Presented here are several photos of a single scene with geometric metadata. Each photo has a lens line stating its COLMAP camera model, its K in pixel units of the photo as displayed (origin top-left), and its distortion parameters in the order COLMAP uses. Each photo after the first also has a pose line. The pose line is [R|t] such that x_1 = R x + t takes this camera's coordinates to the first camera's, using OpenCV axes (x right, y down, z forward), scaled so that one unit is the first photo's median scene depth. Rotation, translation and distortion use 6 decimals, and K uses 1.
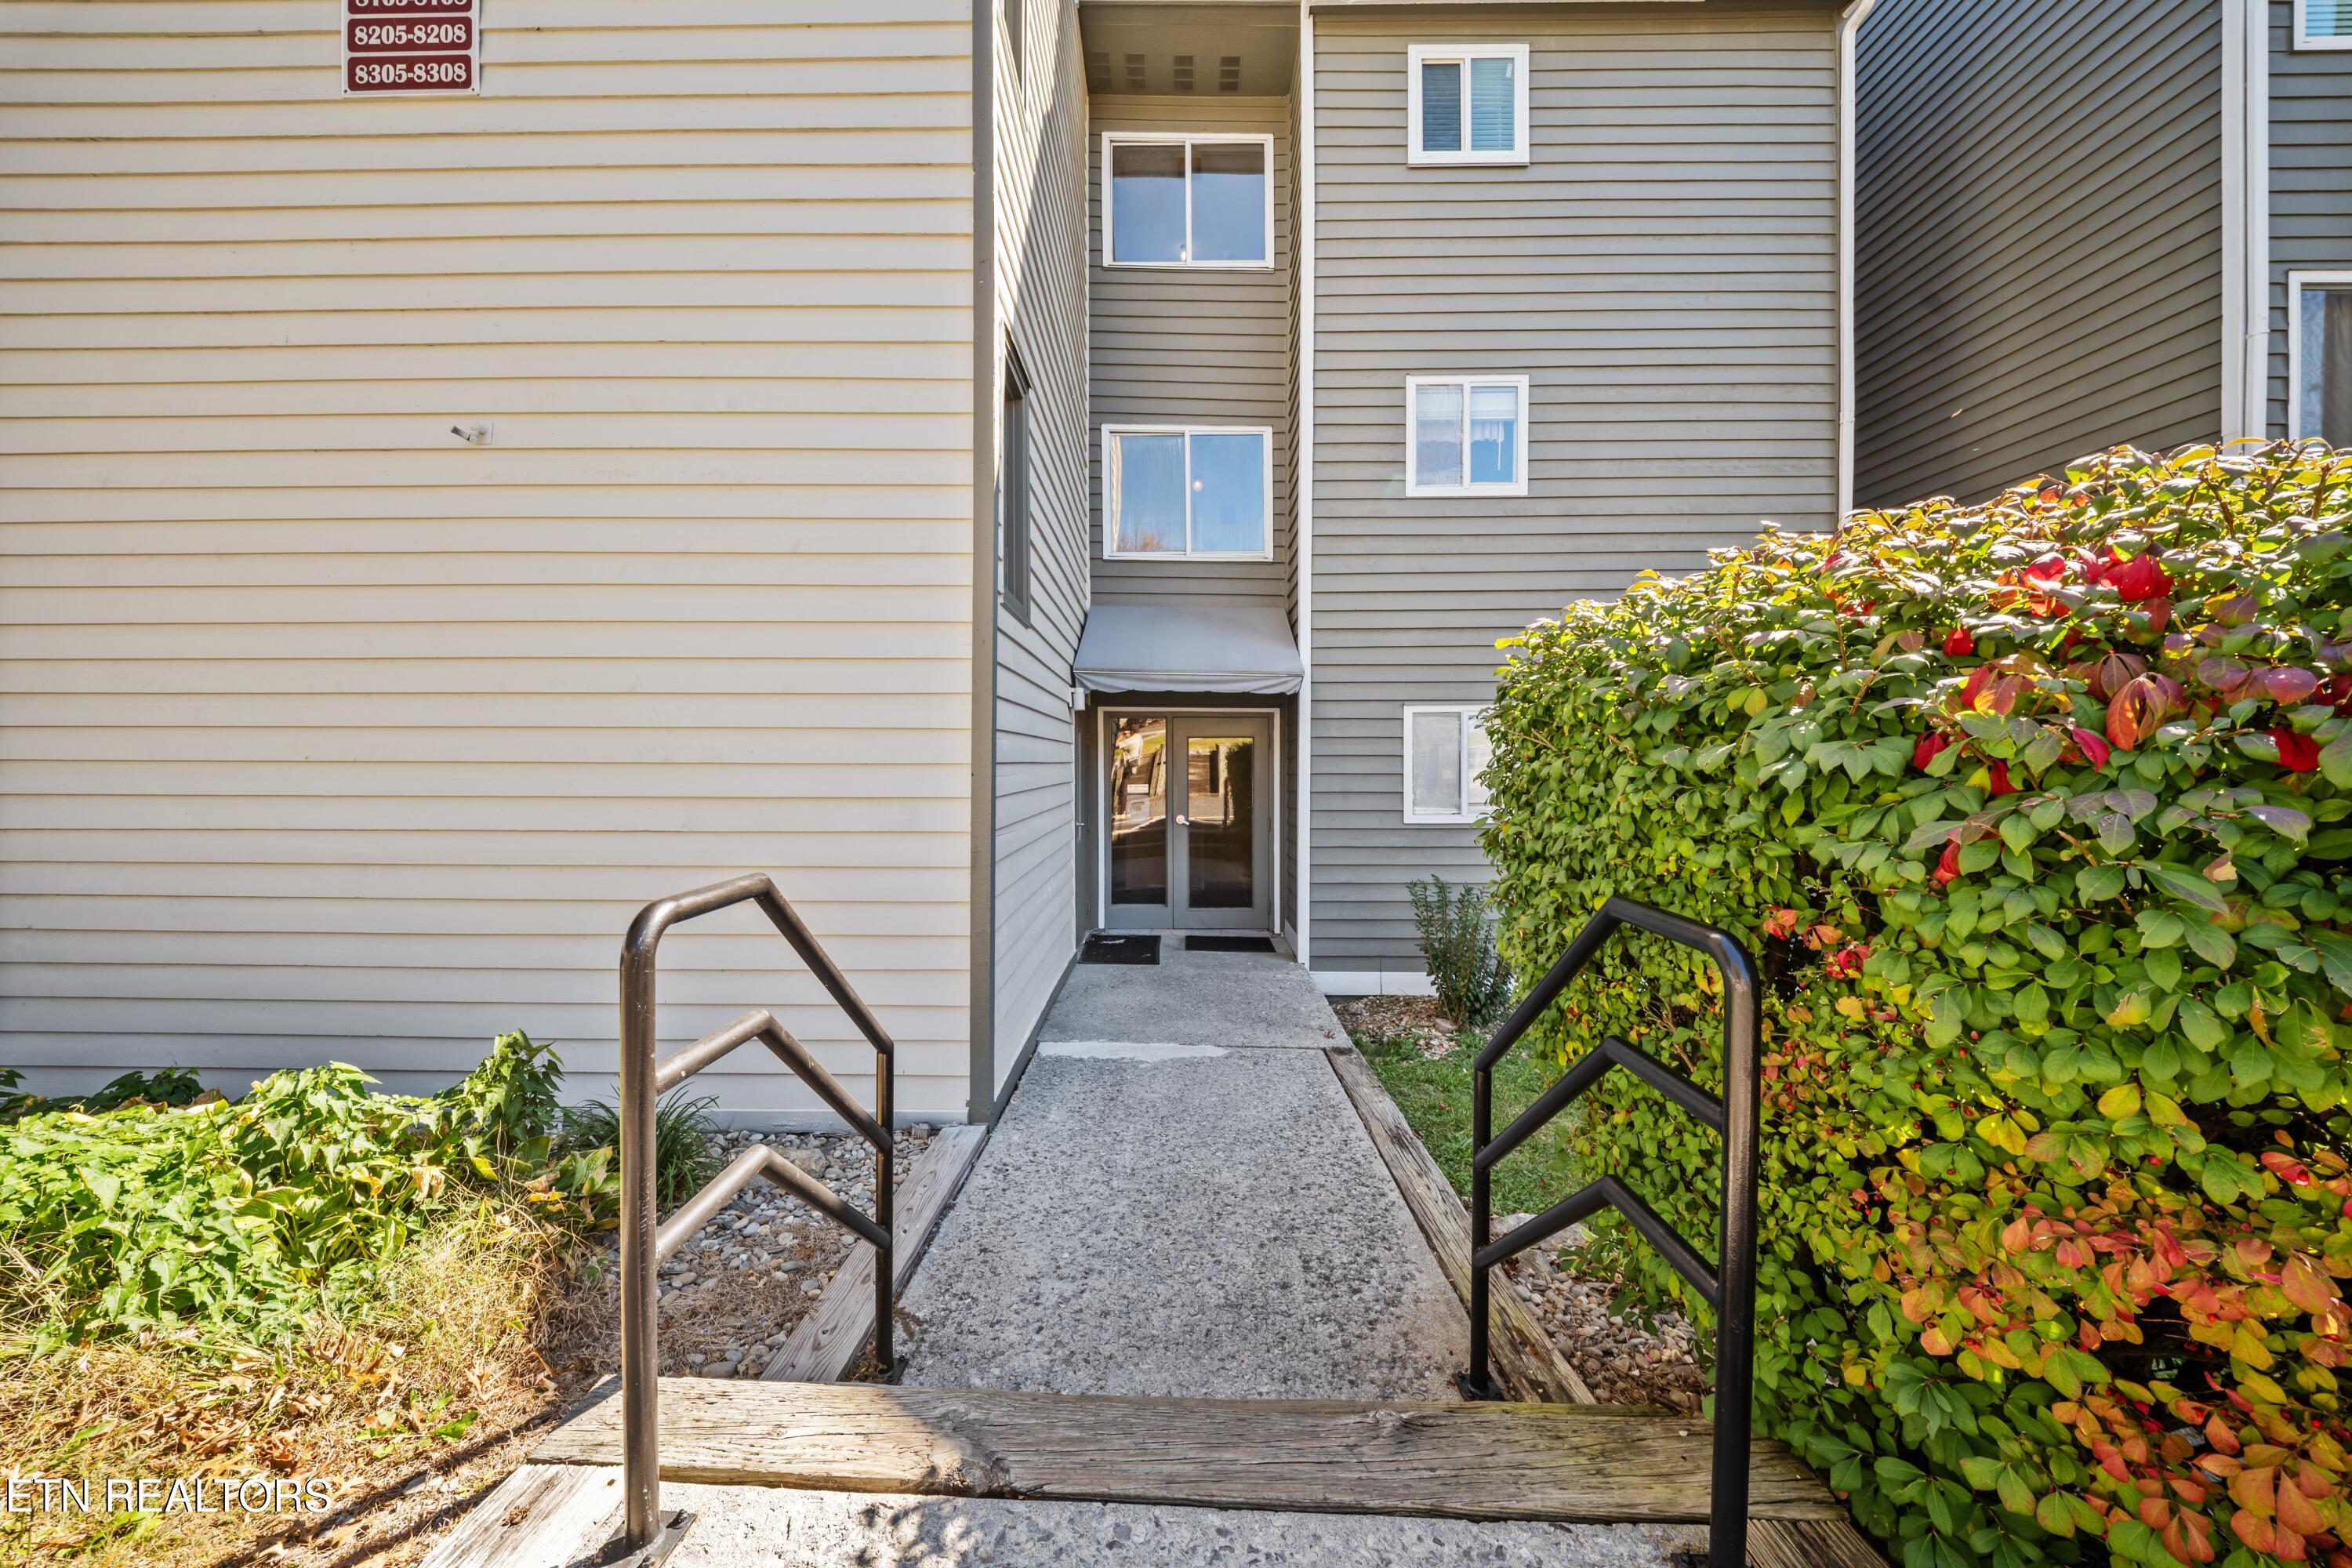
lens RADIAL K [[827.1, 0, 1163.2], [0, 827.1, 780.7], [0, 0, 1]] dist [-0.001727, -0.000139]
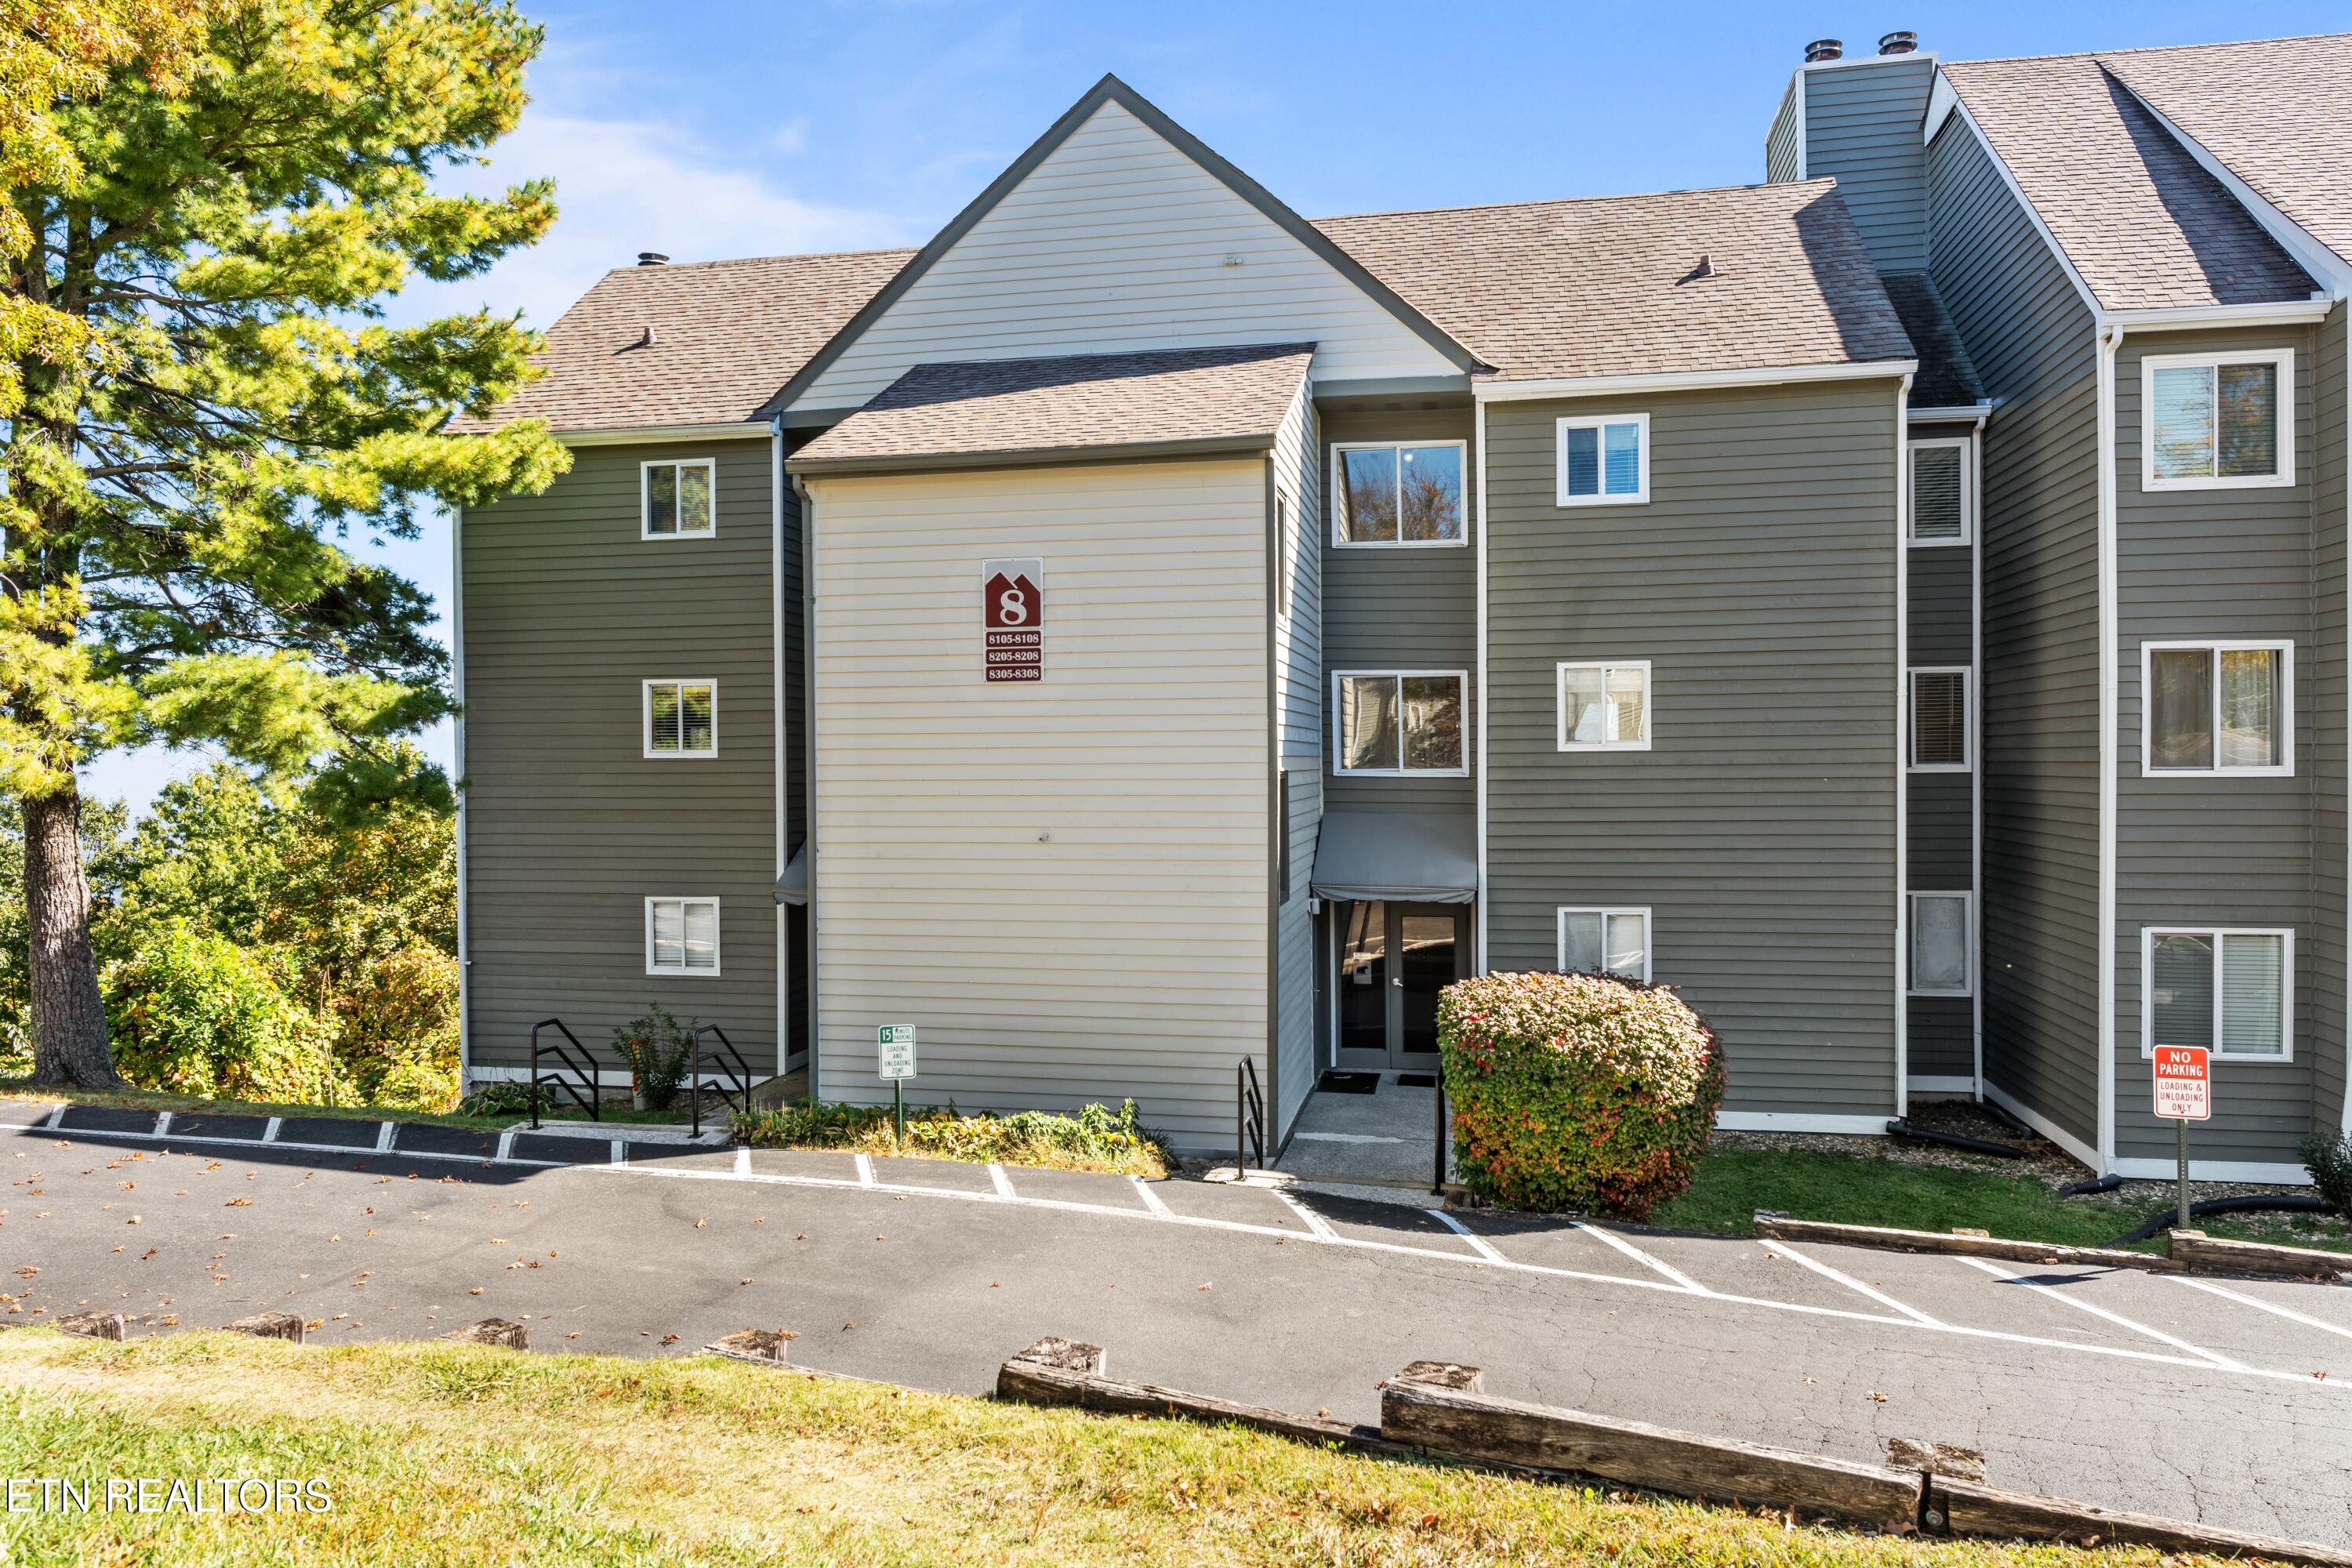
lens RADIAL K [[1580.0, 0, 1177.6], [0, 1580.0, 784.2], [0, 0, 1]] dist [-0.002912, -0.000345]
pose [[0.983764, -0.004168, -0.179421, 0.147254], [0.005230, 0.999971, 0.005450, -0.309942], [0.179393, -0.006300, 0.983757, -1.643306]]
